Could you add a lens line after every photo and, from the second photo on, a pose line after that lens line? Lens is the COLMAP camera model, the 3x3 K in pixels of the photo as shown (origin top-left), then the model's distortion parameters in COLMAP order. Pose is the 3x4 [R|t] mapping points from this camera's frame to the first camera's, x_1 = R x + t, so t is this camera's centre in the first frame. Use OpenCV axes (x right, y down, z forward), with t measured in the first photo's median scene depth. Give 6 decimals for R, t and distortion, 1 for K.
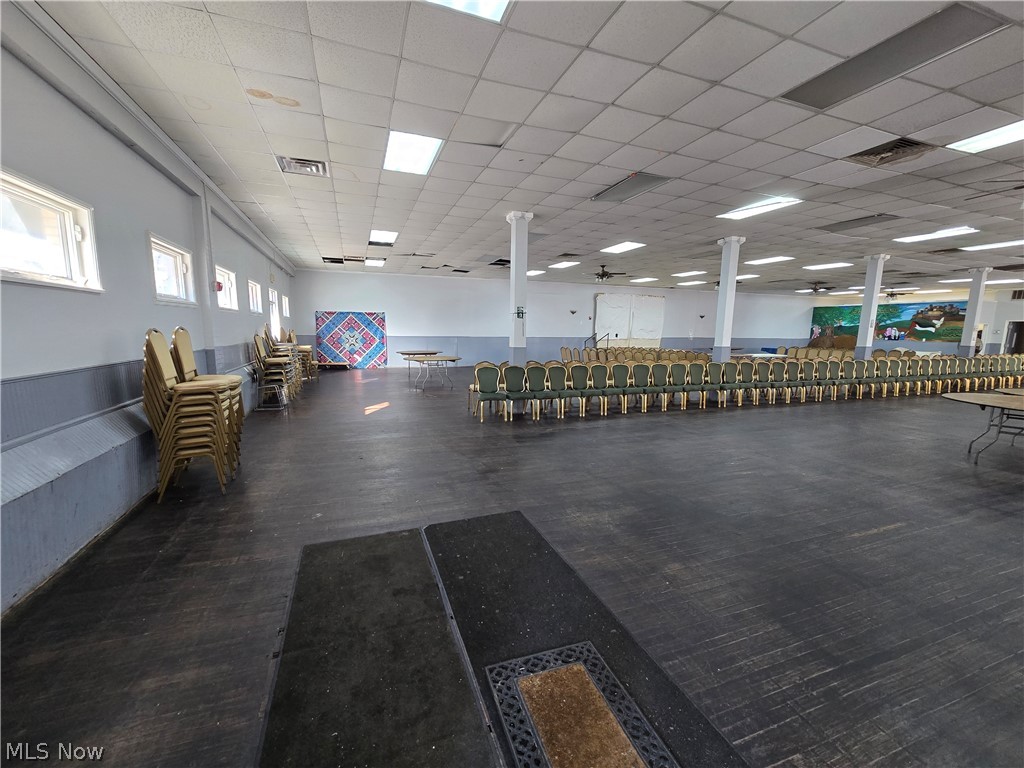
lens RADIAL K [[417.8, 0, 517.1], [0, 417.8, 387.3], [0, 0, 1]] dist [-0.005700, 0.001592]
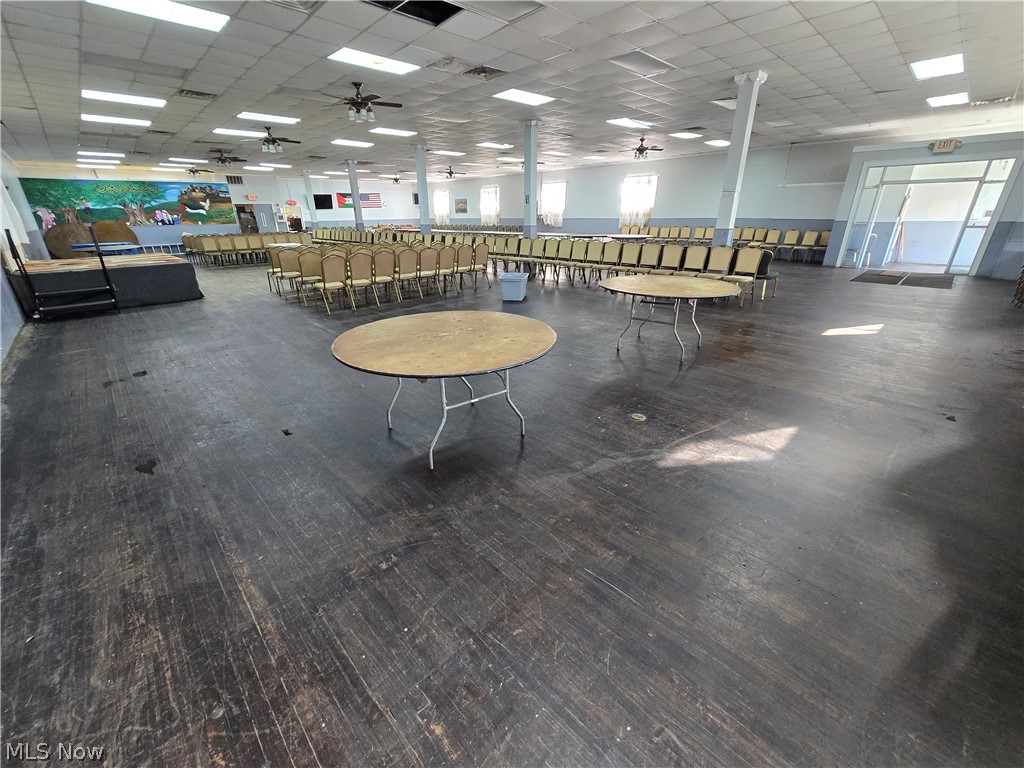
lens RADIAL K [[417.8, 0, 506.7], [0, 417.8, 383.4], [0, 0, 1]] dist [-0.005700, 0.001592]
pose [[-0.394419, -0.355102, 0.847547, -0.301180], [0.136559, 0.889428, 0.436199, -0.109745], [-0.908727, 0.287786, -0.302315, 0.763219]]
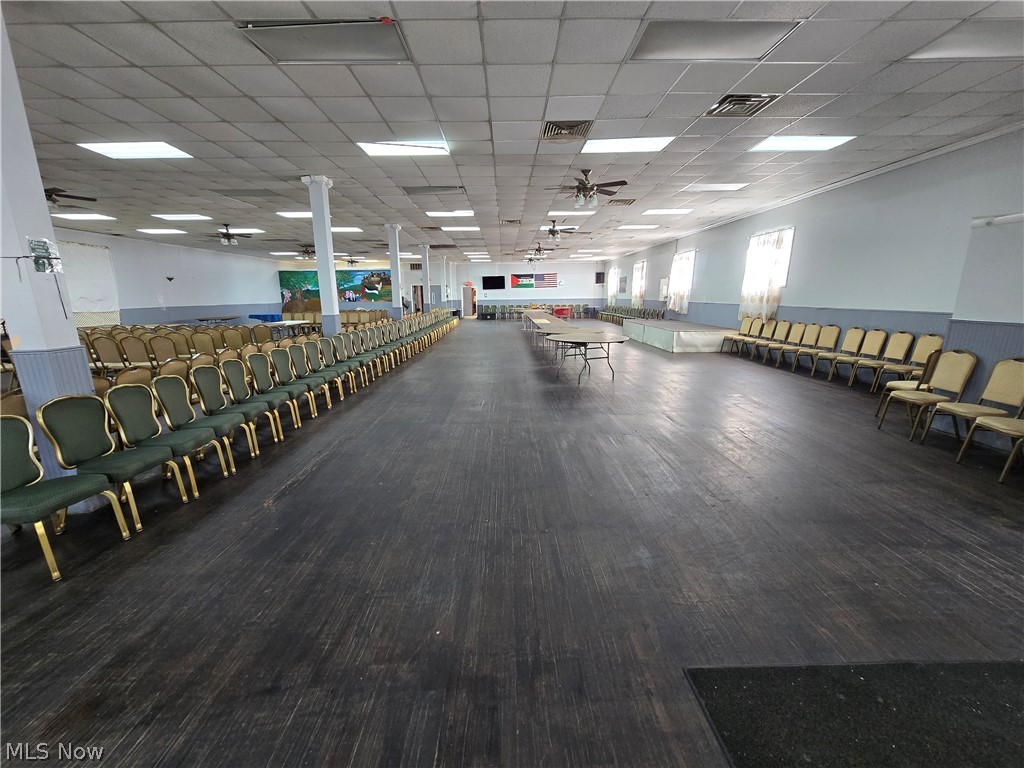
lens RADIAL K [[417.8, 0, 510.5], [0, 417.8, 385.8], [0, 0, 1]] dist [-0.005700, 0.001592]
pose [[0.348093, -0.217259, 0.911937, -0.078354], [0.146232, 0.973451, 0.176096, -0.025291], [-0.925985, 0.072057, 0.370622, 0.176487]]
